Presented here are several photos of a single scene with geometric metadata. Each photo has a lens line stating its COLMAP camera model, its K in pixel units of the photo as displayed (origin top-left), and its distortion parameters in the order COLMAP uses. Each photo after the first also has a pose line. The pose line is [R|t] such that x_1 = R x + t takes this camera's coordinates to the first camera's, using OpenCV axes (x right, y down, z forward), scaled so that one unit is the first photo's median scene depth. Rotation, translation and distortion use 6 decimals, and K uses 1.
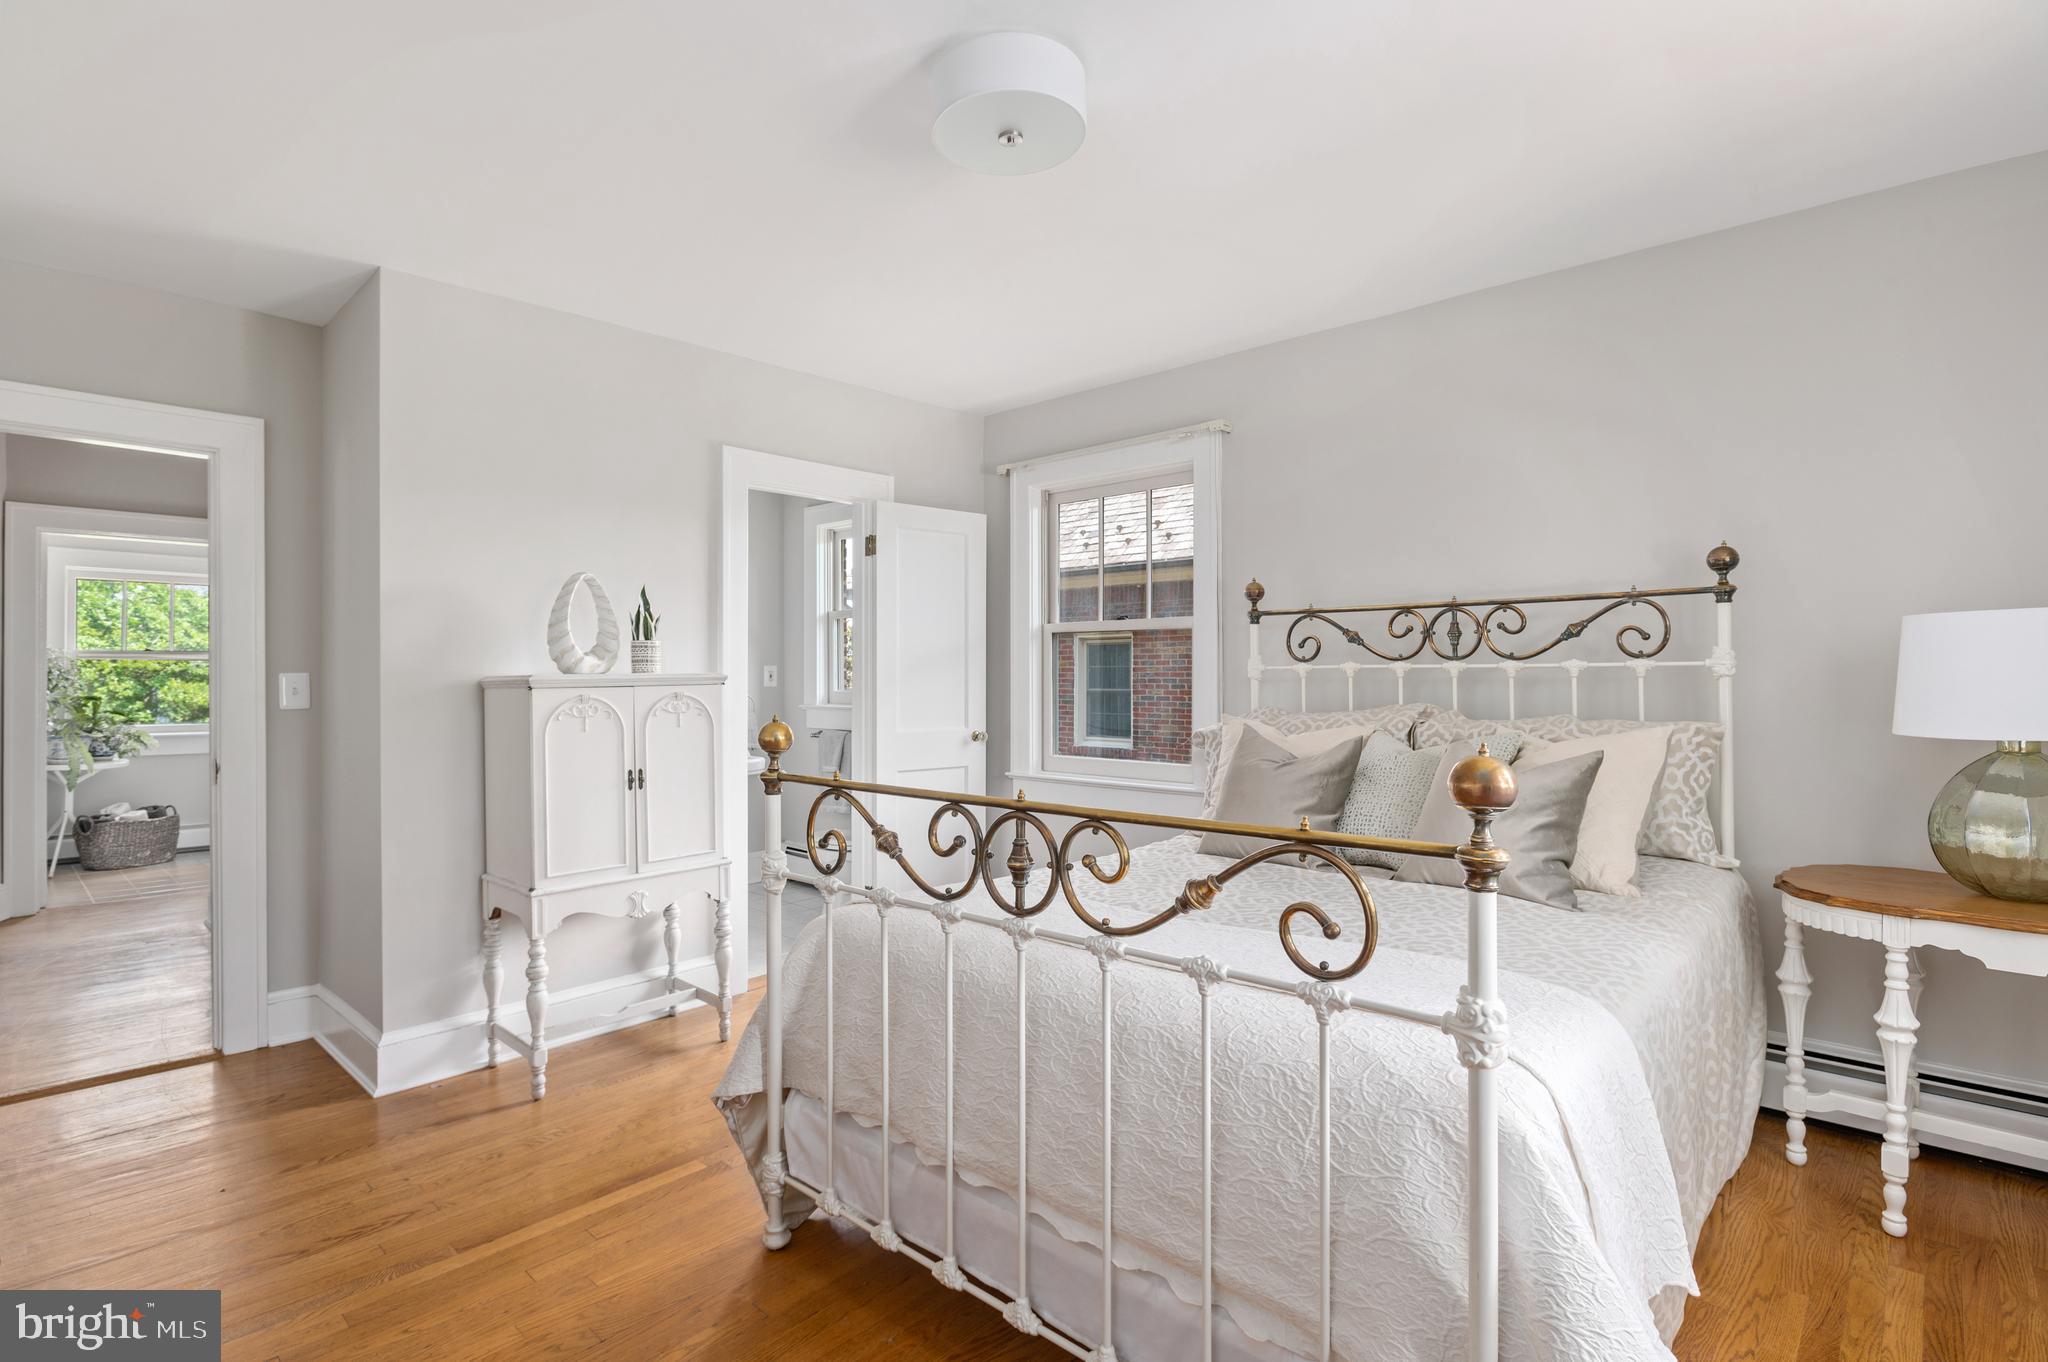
lens RADIAL K [[990.7, 0, 1030.4], [0, 990.7, 663.1], [0, 0, 1]] dist [-0.000167, -0.000587]
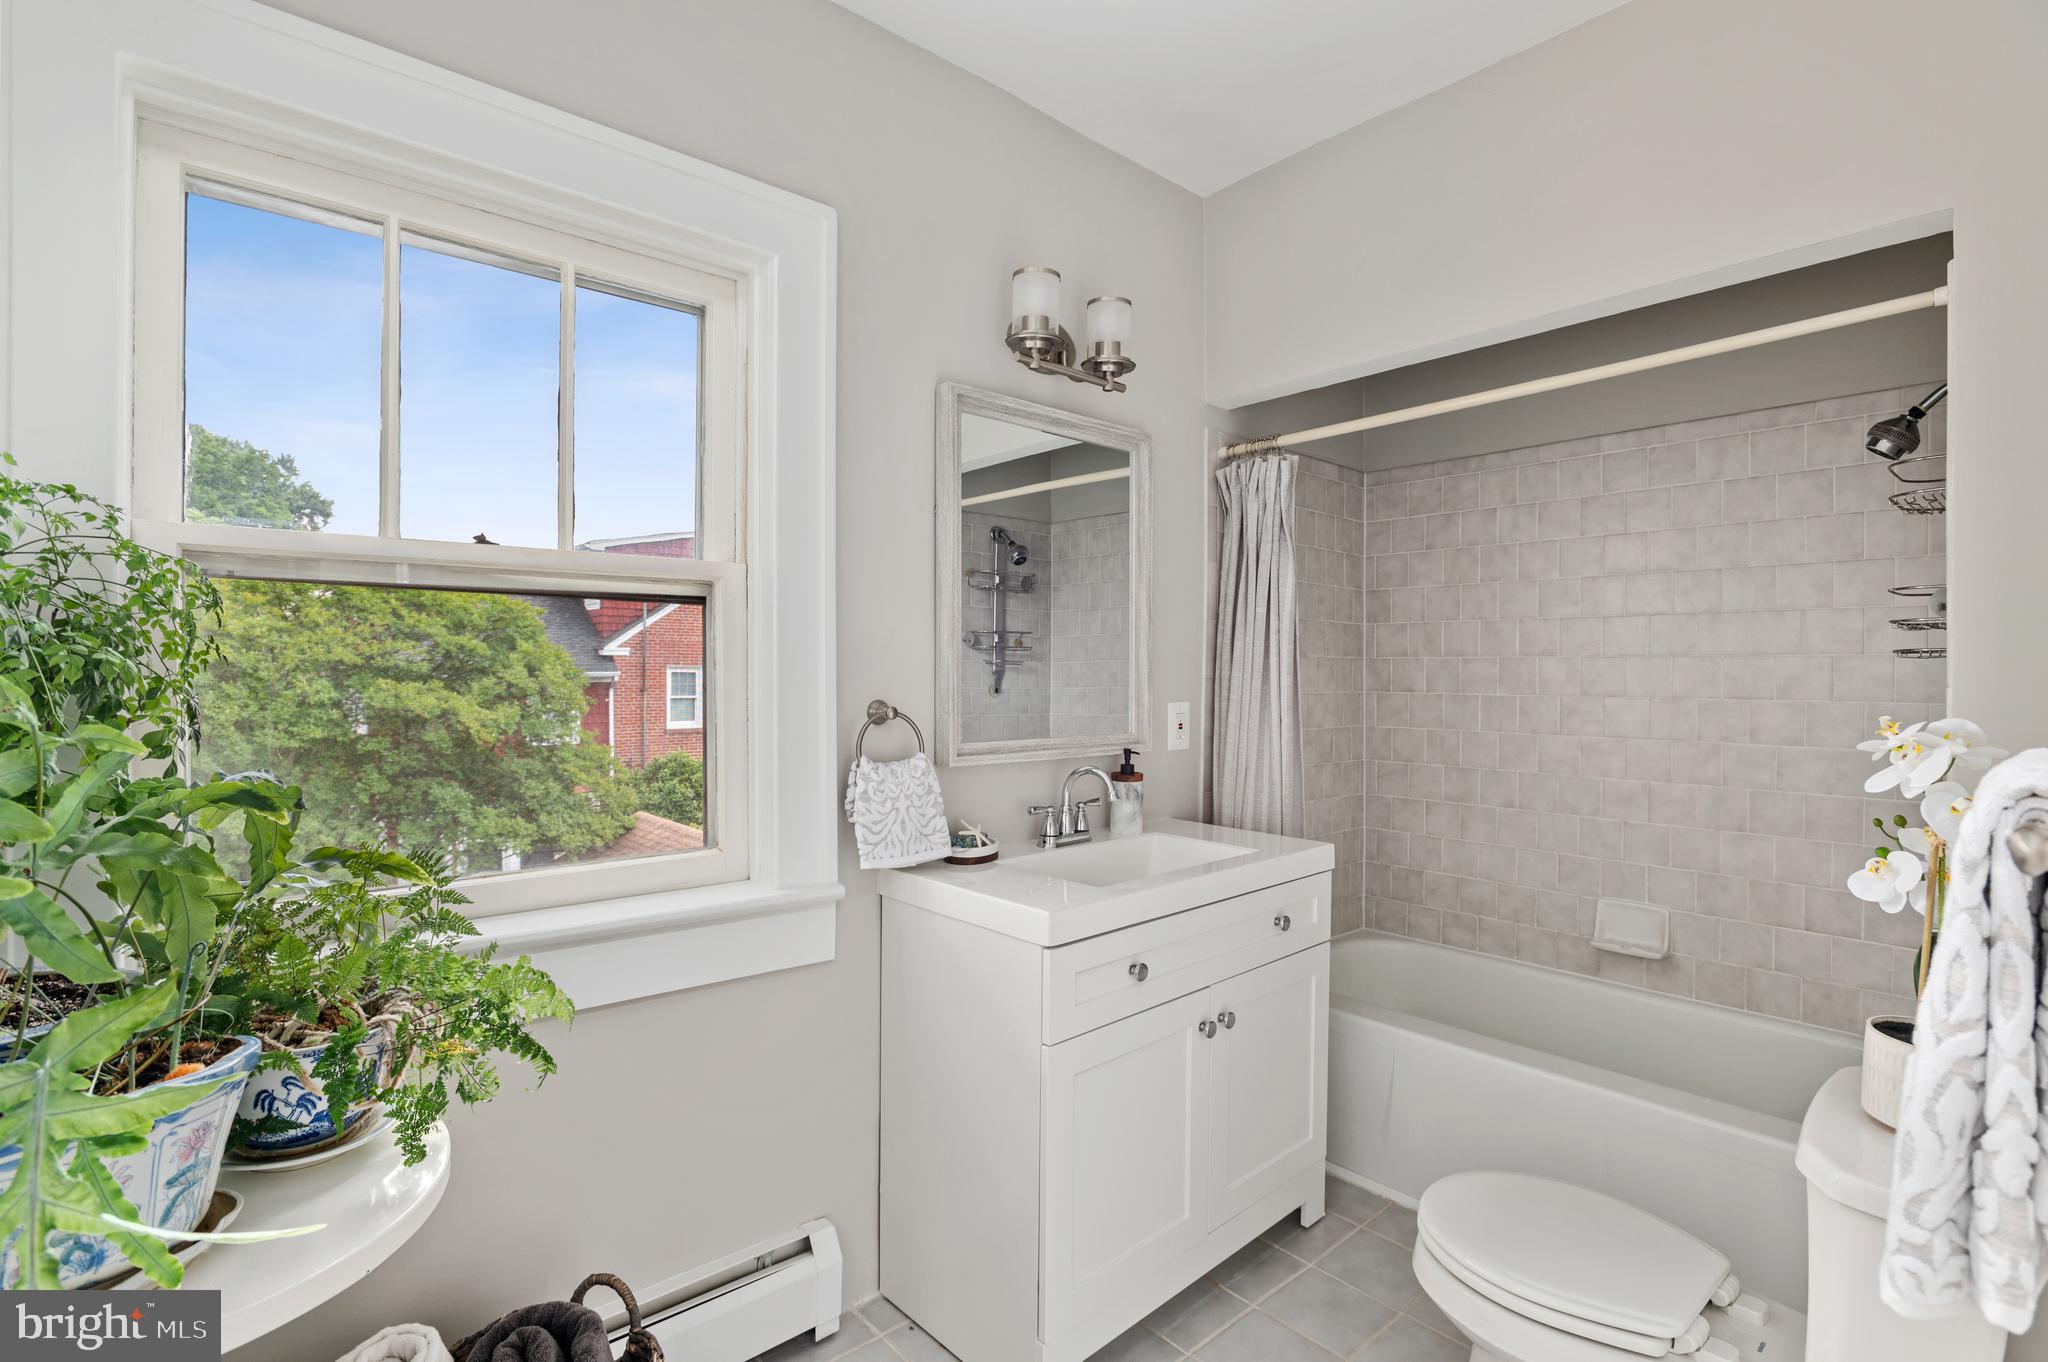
lens RADIAL K [[955.5, 0, 1022.6], [0, 955.5, 674.6], [0, 0, 1]] dist [-0.021951, -0.000125]
pose [[0.995925, 0.000895, -0.090181, -0.790536], [0.000088, 0.999941, 0.010902, 0.015831], [0.090185, -0.010865, 0.995866, 0.840441]]
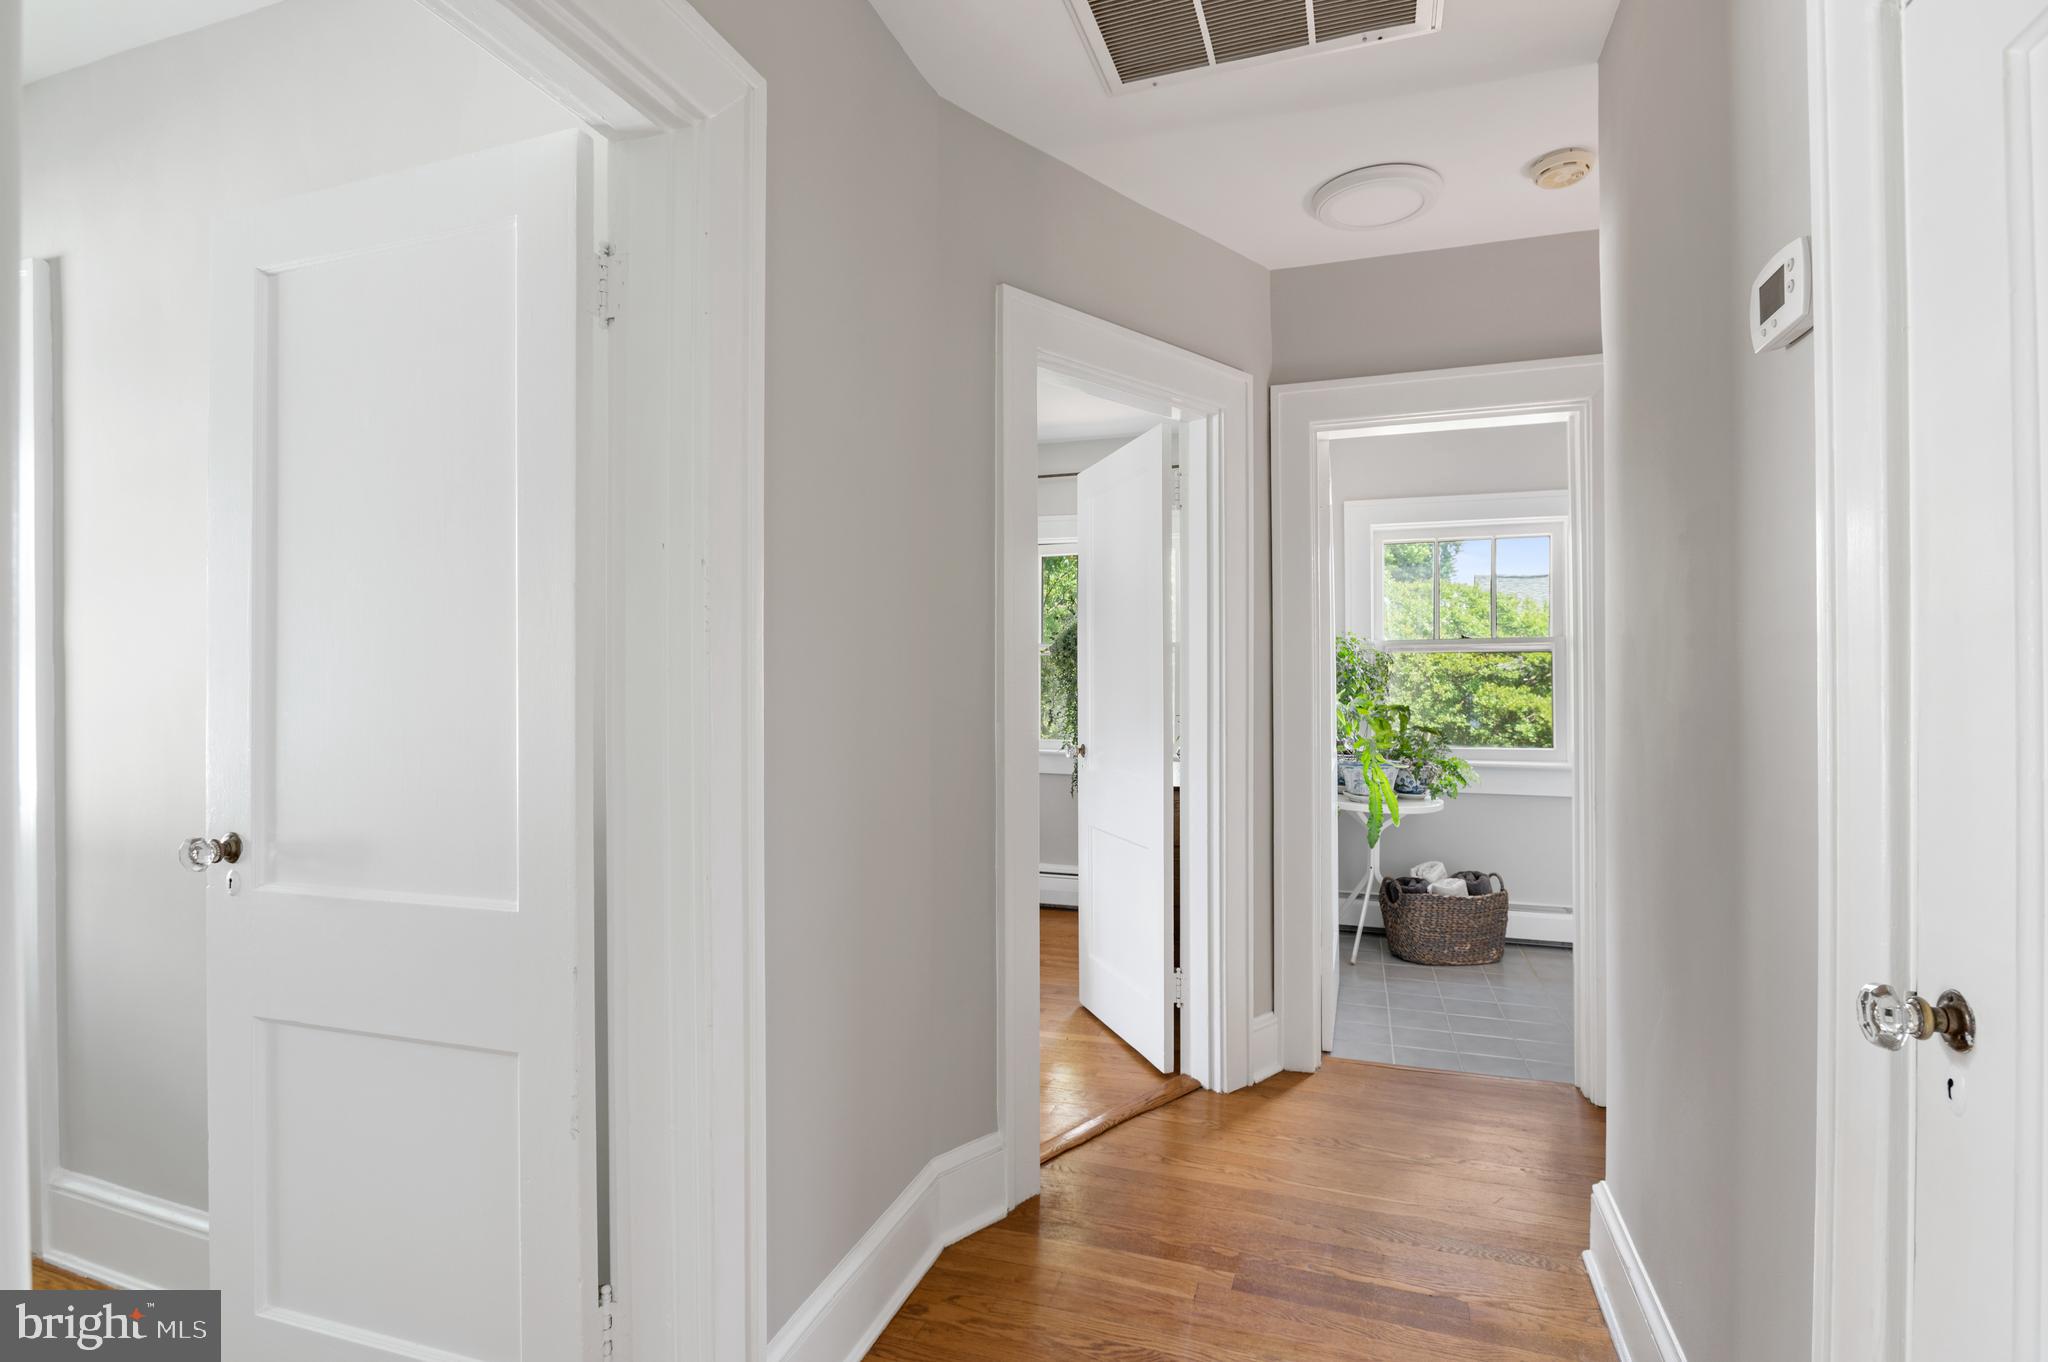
lens RADIAL K [[965.7, 0, 990.1], [0, 965.7, 676.0], [0, 0, 1]] dist [-0.000273, -0.000017]
pose [[0.377908, 0.001870, -0.925841, -0.415628], [0.004968, 0.999979, 0.004048, 0.008307], [0.925830, -0.006129, 0.377891, 0.463081]]
